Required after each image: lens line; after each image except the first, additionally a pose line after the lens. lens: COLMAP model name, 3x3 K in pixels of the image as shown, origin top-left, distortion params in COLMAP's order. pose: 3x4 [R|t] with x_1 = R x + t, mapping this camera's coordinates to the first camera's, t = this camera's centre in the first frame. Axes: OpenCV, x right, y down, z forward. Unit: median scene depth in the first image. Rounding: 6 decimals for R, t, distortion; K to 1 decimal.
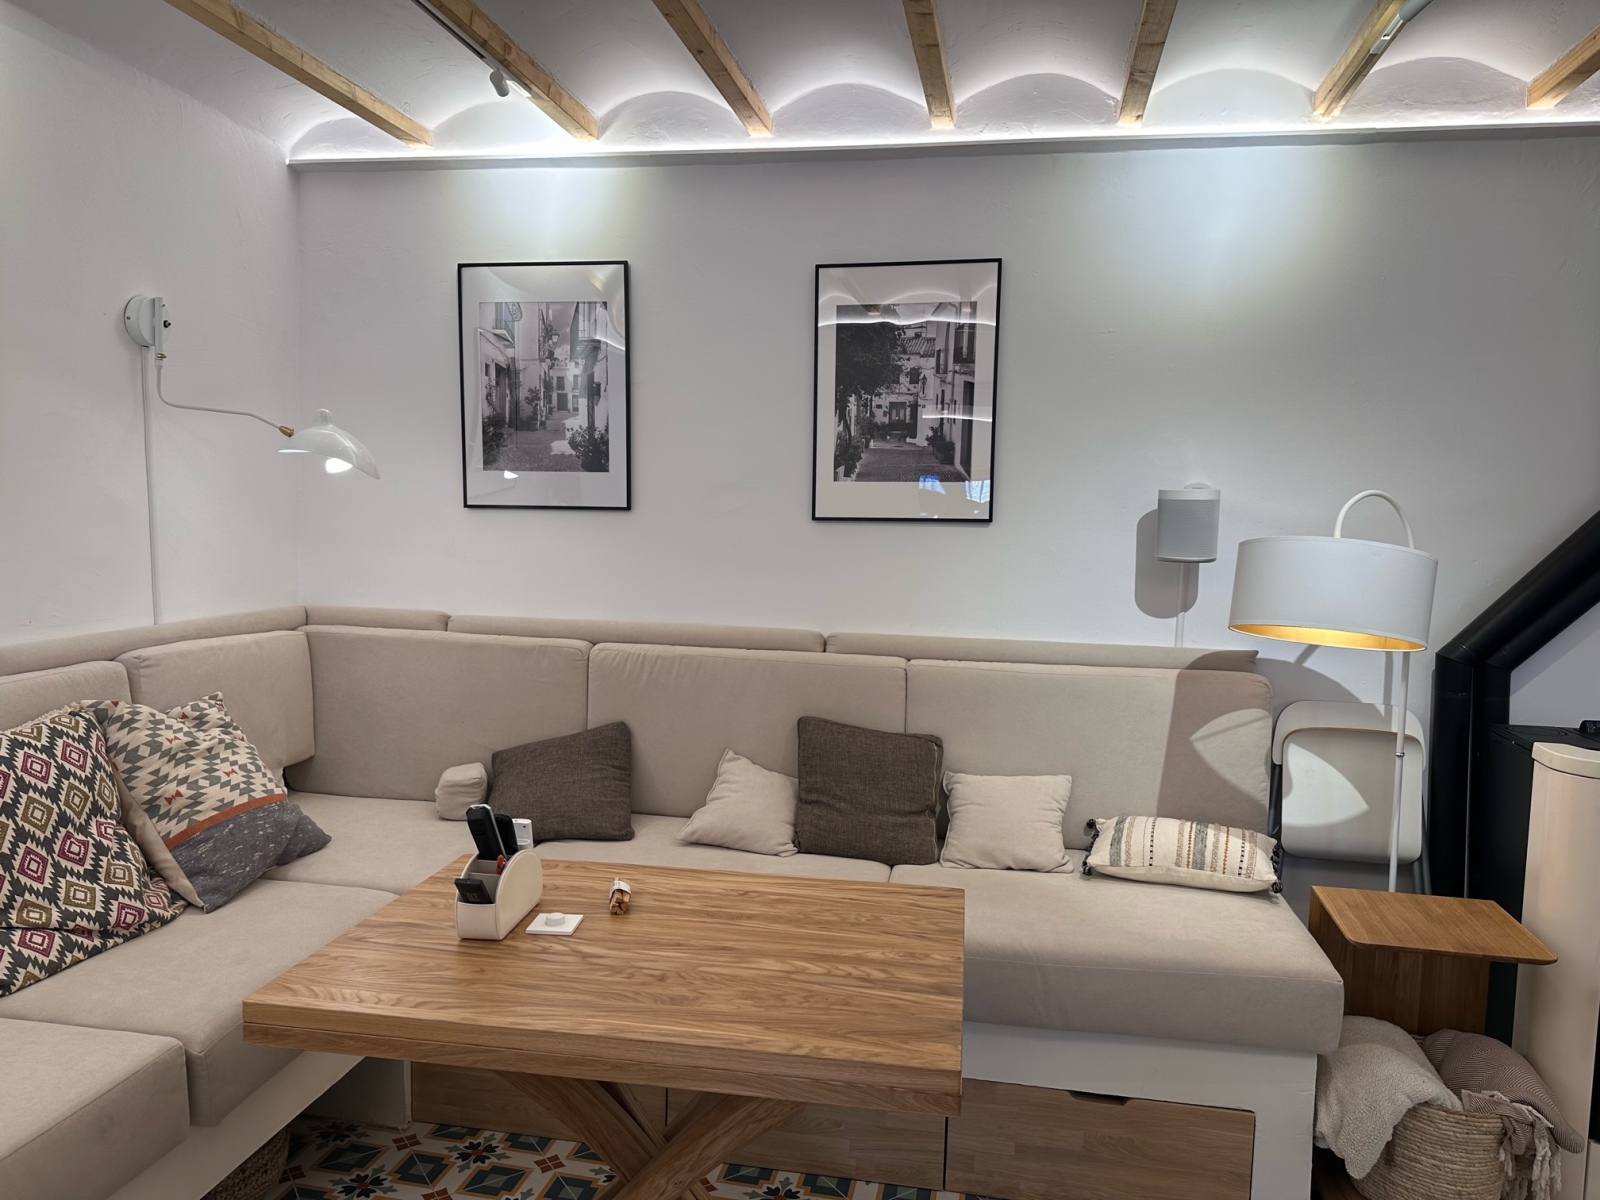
lens RADIAL K [[1117.6, 0, 802.8], [0, 1117.6, 619.5], [0, 0, 1]] dist [0.126837, -0.174762]
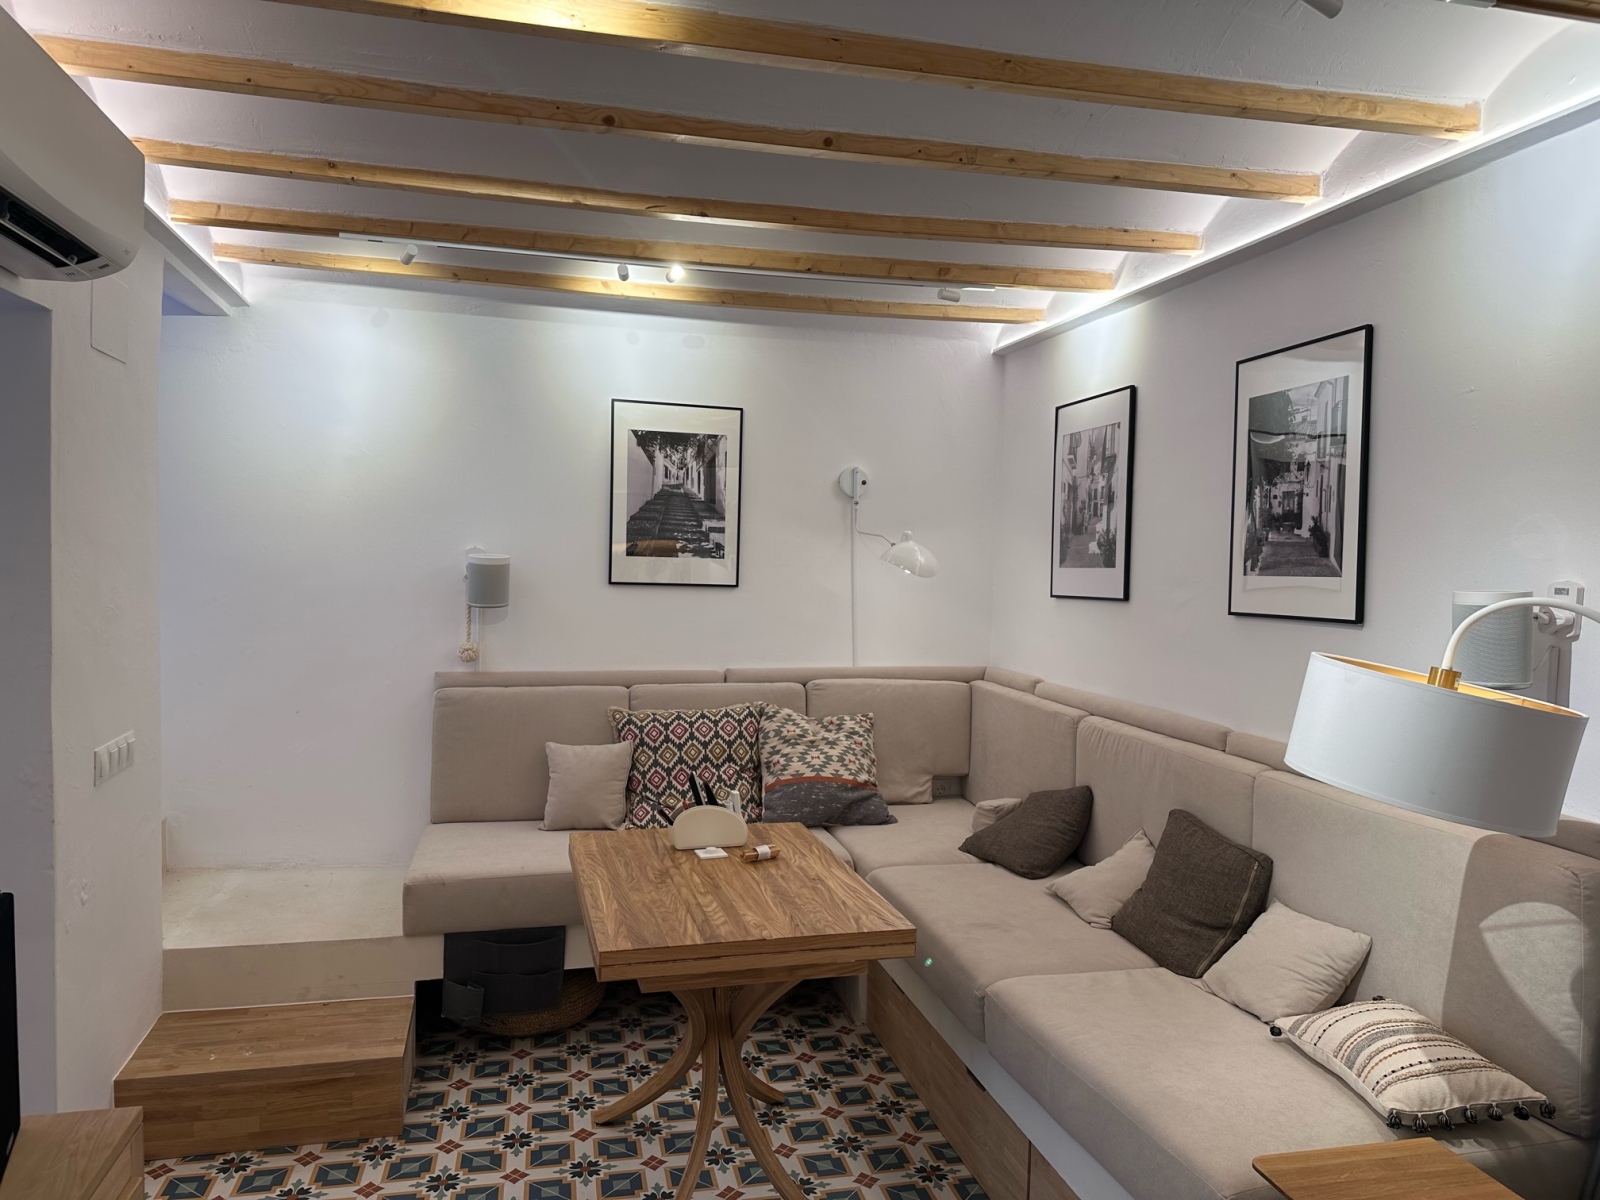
lens RADIAL K [[1117.6, 0, 802.8], [0, 1117.6, 619.5], [0, 0, 1]] dist [0.126837, -0.174762]
pose [[0.410958, 0.035503, -0.910963, 0.780963], [-0.102834, 0.994669, -0.007625, -0.039447], [0.905836, 0.096812, 0.412418, 0.257127]]
